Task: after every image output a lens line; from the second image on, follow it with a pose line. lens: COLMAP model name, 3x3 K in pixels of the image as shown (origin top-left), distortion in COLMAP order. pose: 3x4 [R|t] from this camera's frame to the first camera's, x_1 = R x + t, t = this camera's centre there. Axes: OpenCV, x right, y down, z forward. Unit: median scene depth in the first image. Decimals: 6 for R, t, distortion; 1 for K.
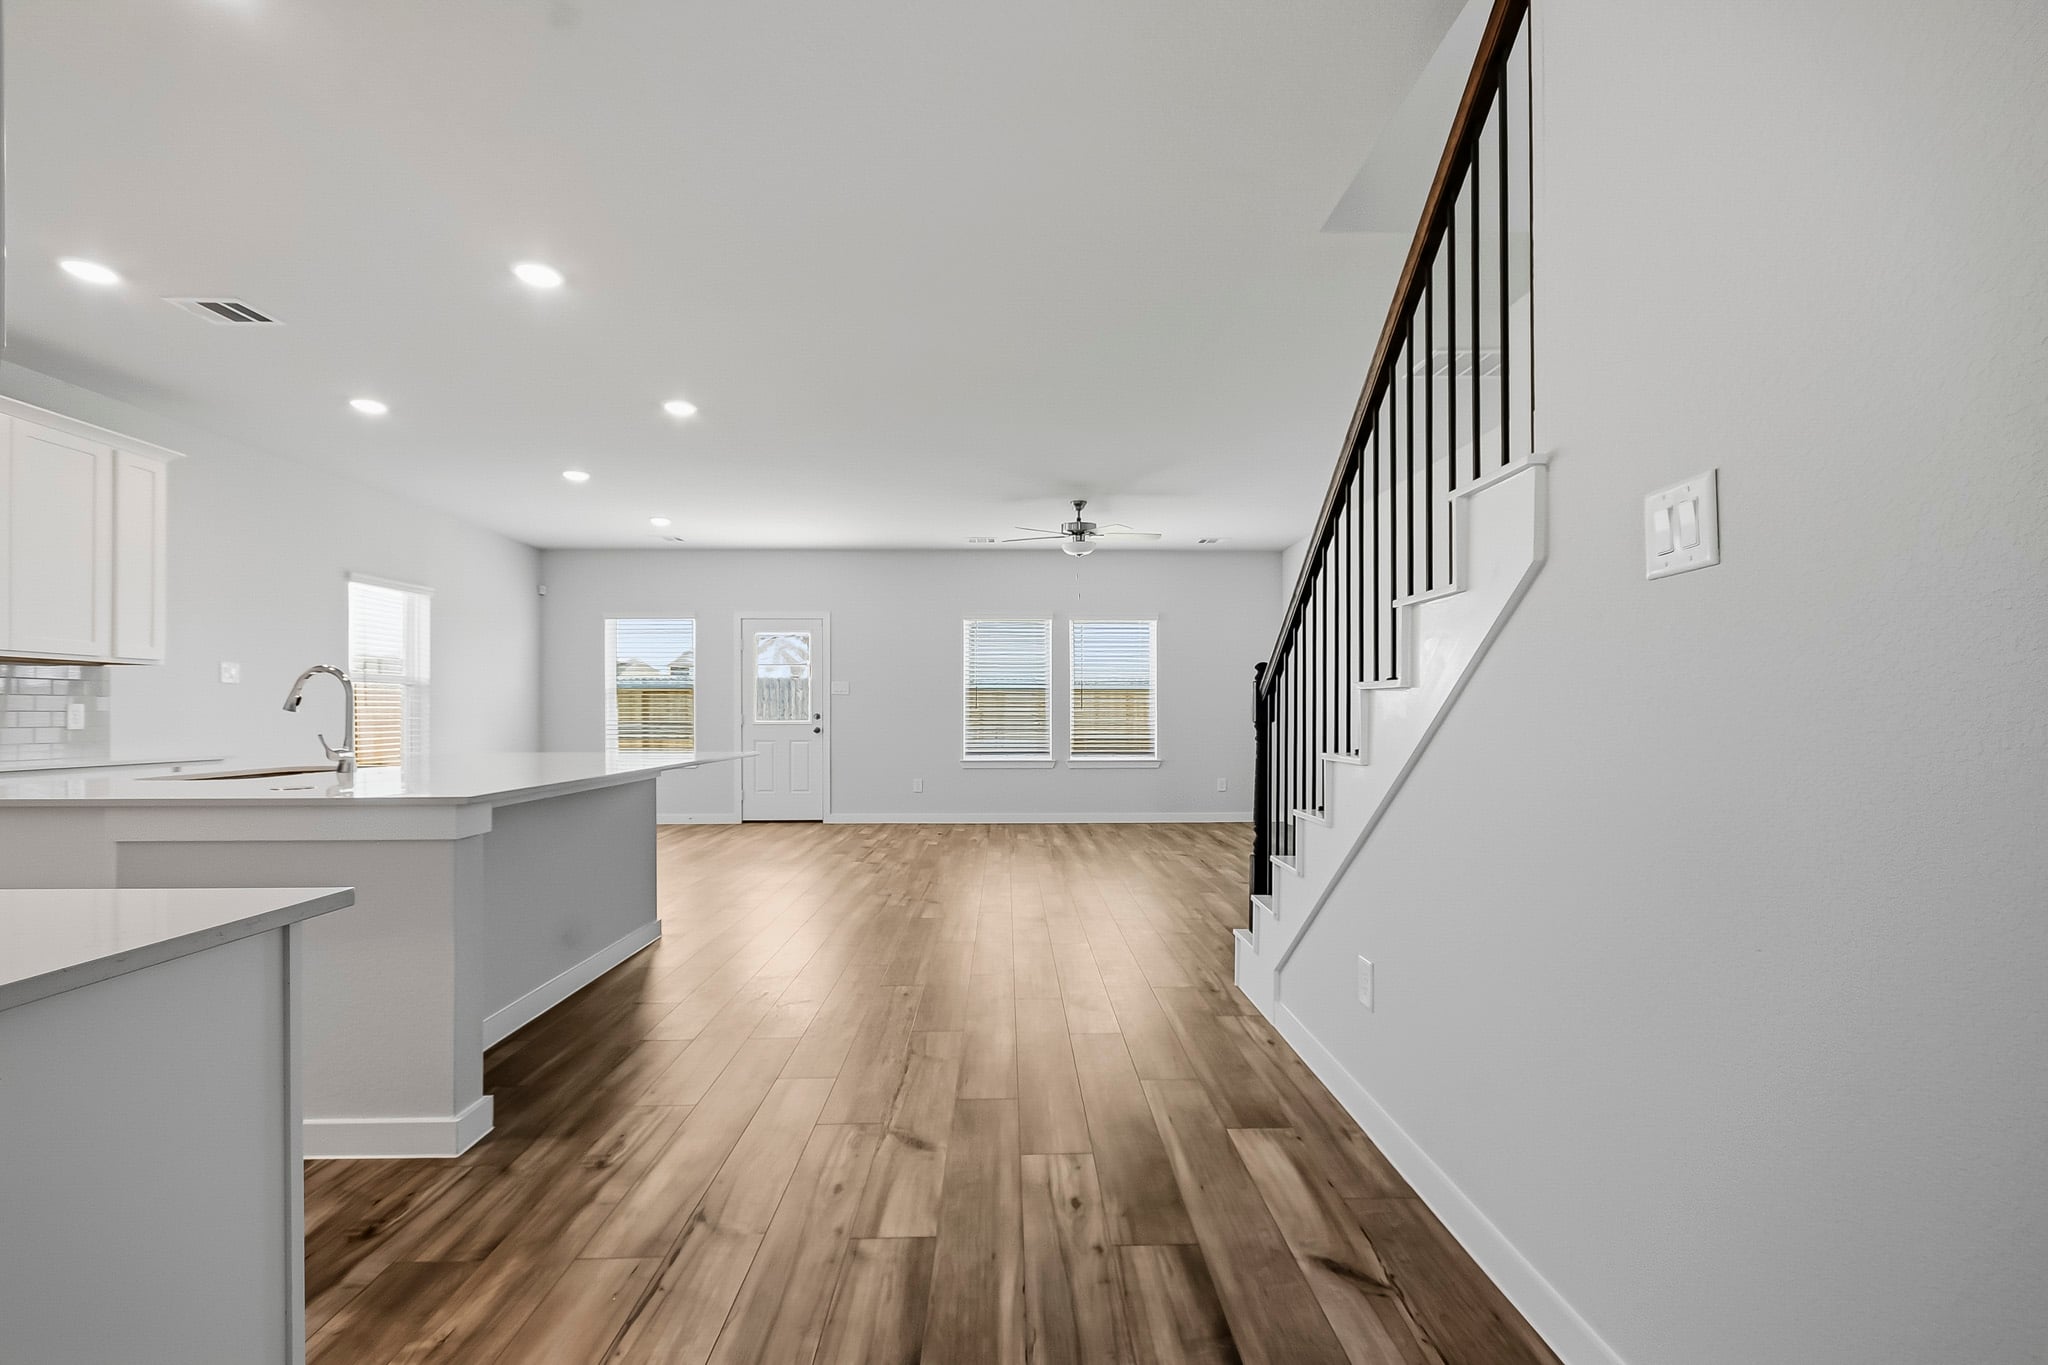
lens RADIAL K [[927.2, 0, 1005.4], [0, 927.2, 668.8], [0, 0, 1]] dist [0.012772, 0.000808]
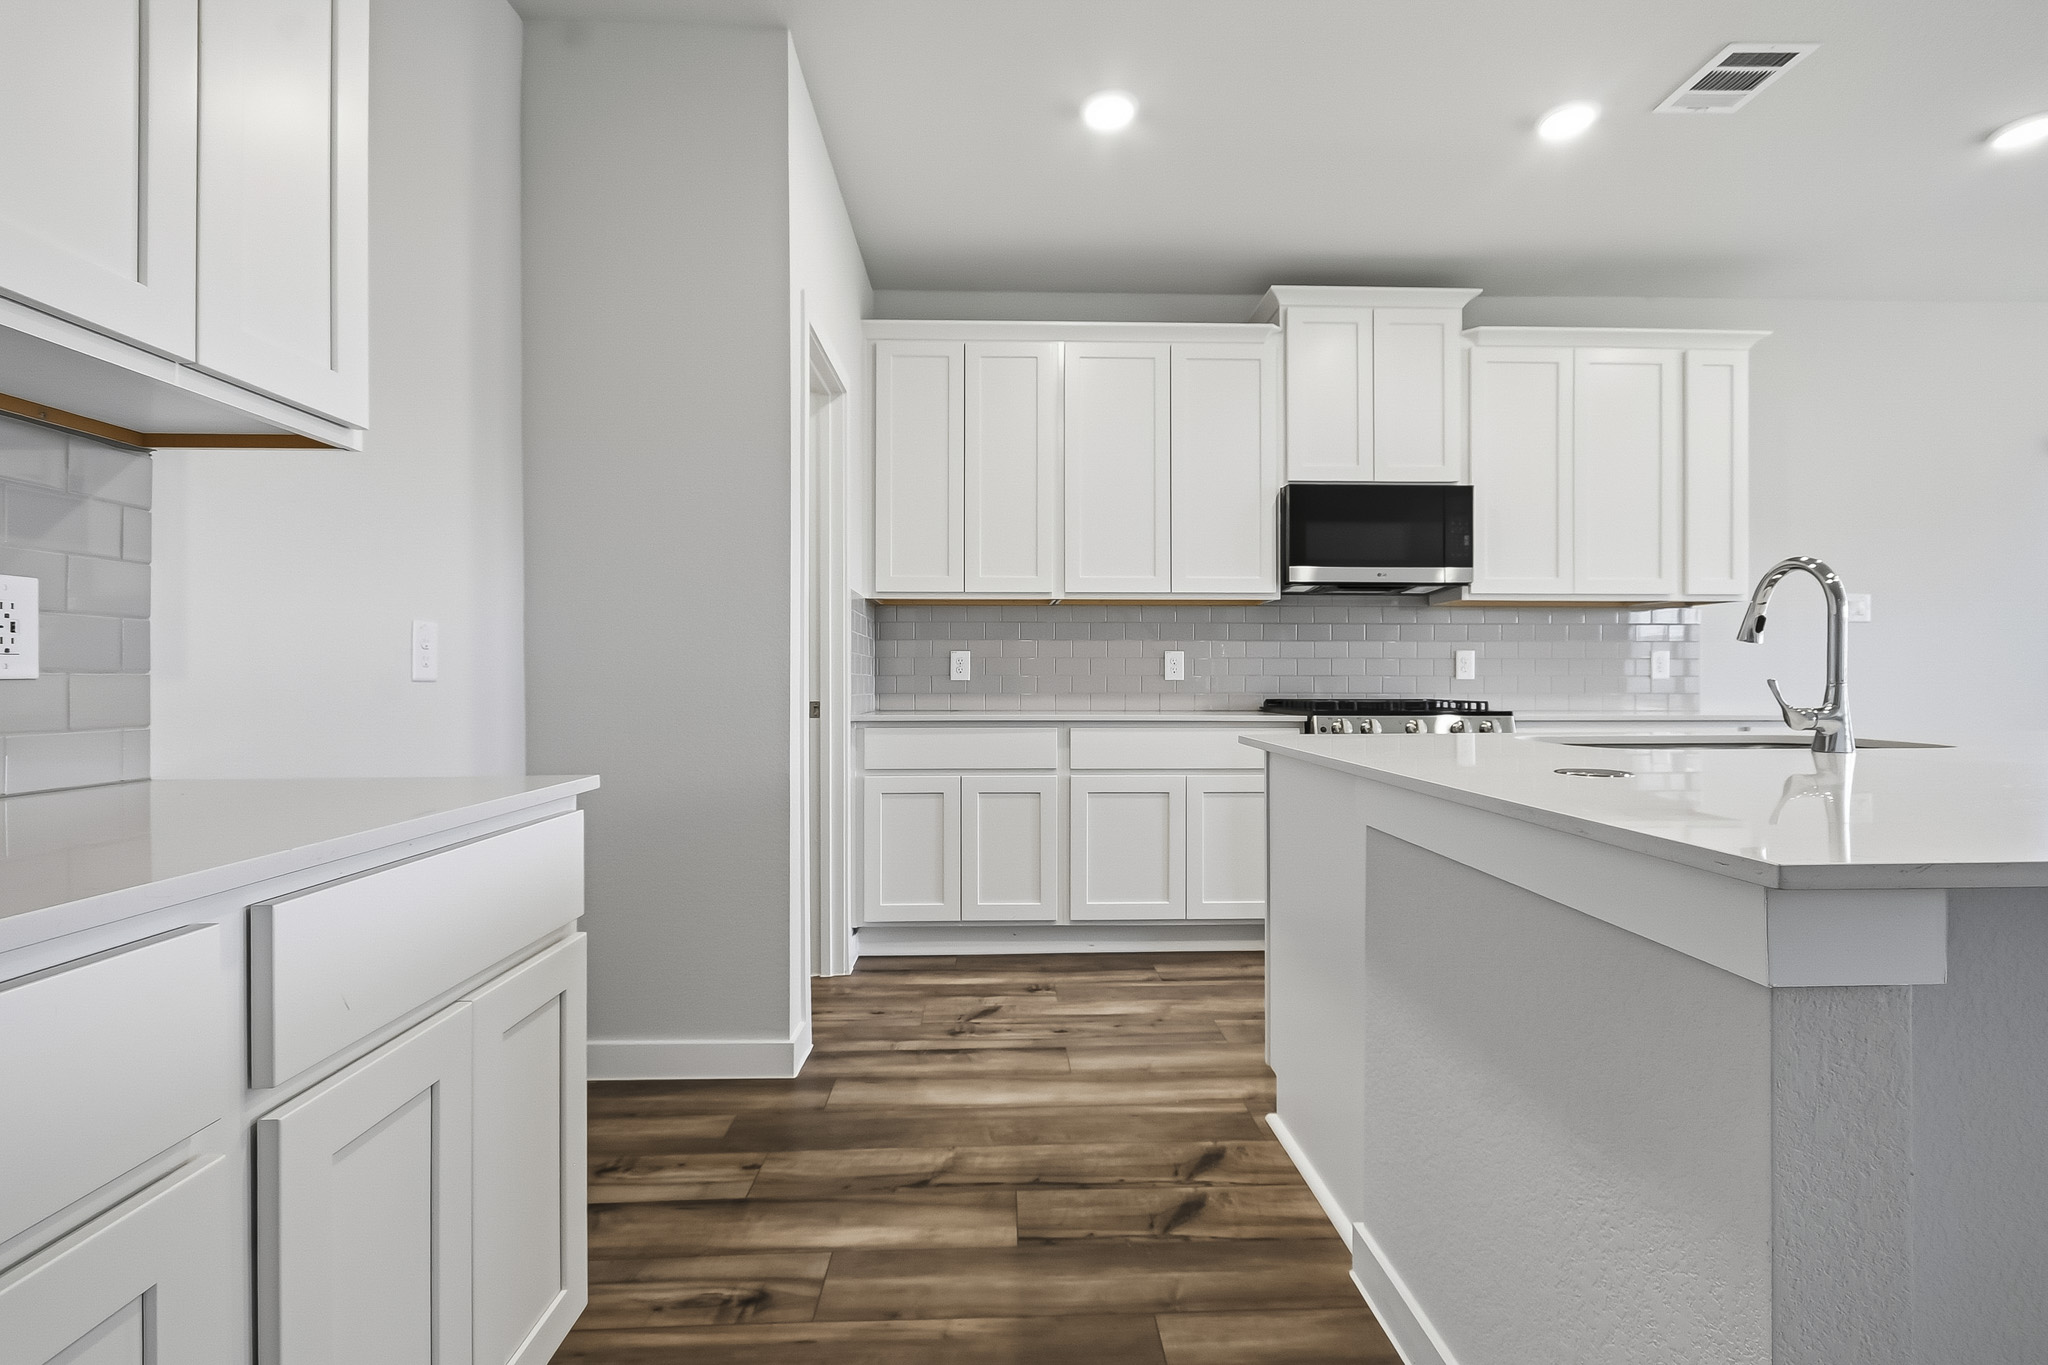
lens RADIAL K [[927.2, 0, 1032.4], [0, 927.2, 677.9], [0, 0, 1]] dist [0.012772, 0.000808]
pose [[0.055523, 0.001556, -0.998456, -0.138597], [0.050942, 0.998692, 0.004389, 0.030122], [0.997157, -0.051107, 0.055371, 0.363516]]
